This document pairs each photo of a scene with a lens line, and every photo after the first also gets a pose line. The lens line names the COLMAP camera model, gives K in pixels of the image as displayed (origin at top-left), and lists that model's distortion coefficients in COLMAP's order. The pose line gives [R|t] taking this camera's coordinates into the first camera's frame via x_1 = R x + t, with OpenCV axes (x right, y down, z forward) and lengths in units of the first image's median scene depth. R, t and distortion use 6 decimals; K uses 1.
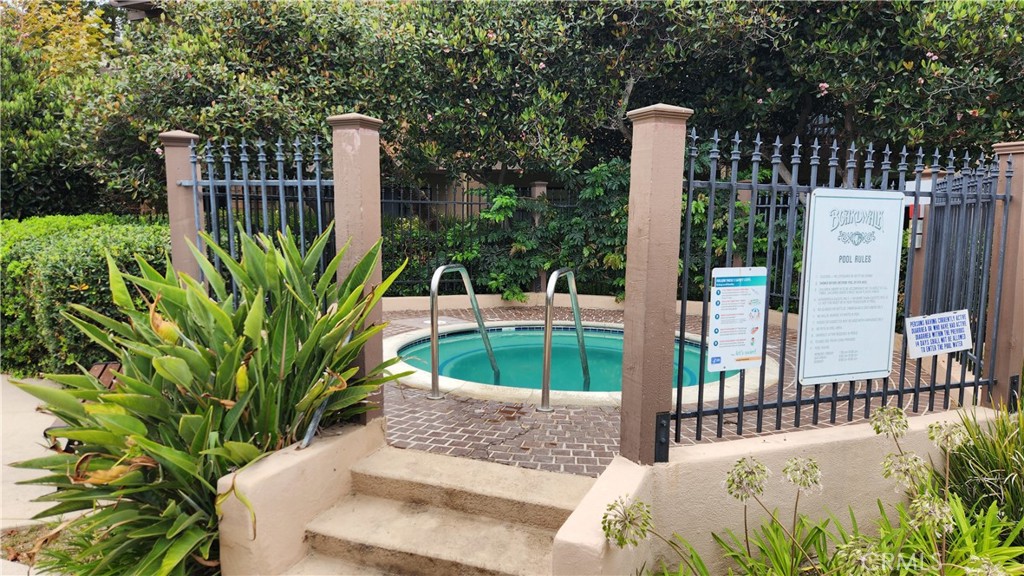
lens RADIAL K [[678.7, 0, 512.0], [0, 678.7, 288.0], [0, 0, 1]] dist [0.061895, -0.001556]
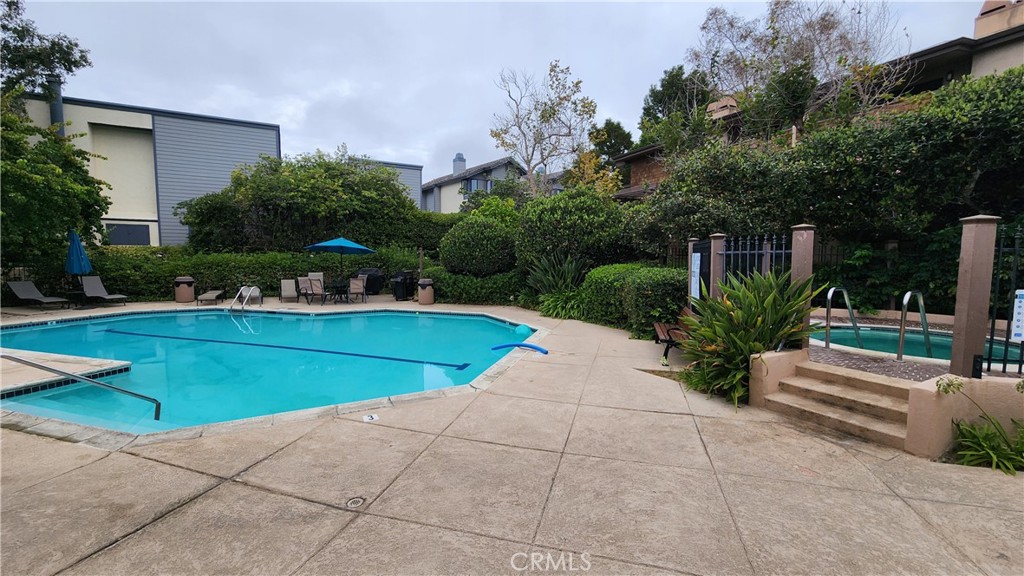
lens RADIAL K [[416.2, 0, 508.8], [0, 416.2, 286.3], [0, 0, 1]] dist [0.001655, -0.000492]
pose [[0.773555, 0.030681, -0.632986, -0.037335], [-0.058358, 0.998032, -0.022942, 0.029807], [0.631036, 0.054686, 0.773823, -0.360665]]
